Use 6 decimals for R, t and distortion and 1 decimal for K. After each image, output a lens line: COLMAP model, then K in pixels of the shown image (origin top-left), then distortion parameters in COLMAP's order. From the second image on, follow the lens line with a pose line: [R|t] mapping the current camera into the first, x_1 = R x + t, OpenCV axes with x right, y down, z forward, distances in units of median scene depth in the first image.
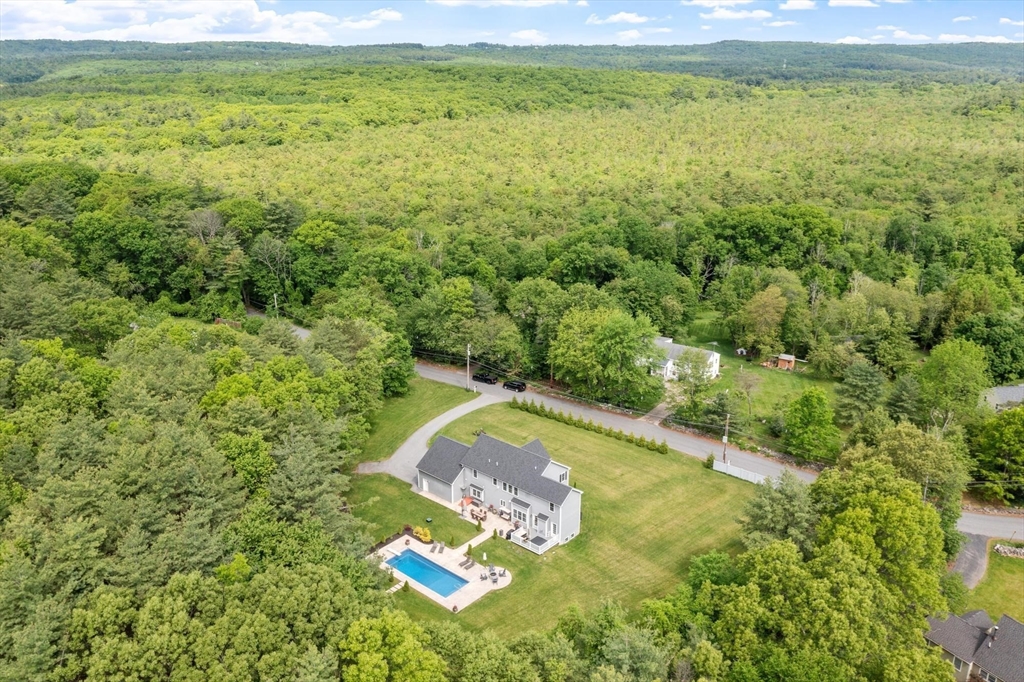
lens RADIAL K [[831.1, 0, 512.3], [0, 831.1, 340.7], [0, 0, 1]] dist [-0.009456, 0.003078]
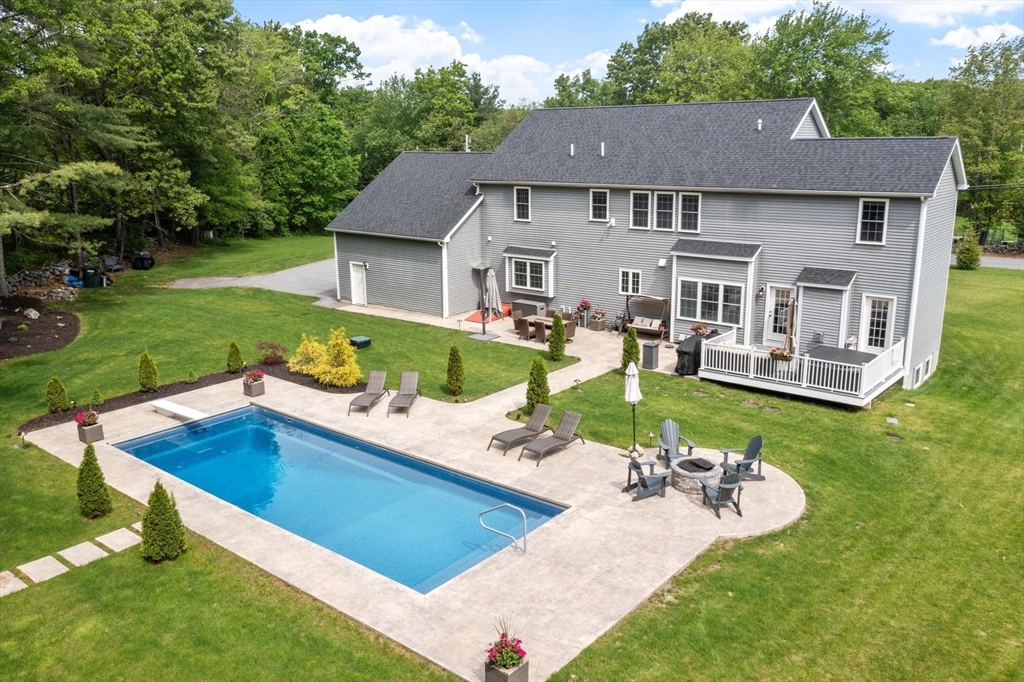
lens RADIAL K [[831.1, 0, 512.1], [0, 831.1, 341.7], [0, 0, 1]] dist [-0.009456, 0.003078]
pose [[0.999383, -0.021503, 0.027773, -0.060125], [0.023796, 0.996091, -0.085067, 0.243567], [-0.025836, 0.085676, 0.995988, 0.746273]]
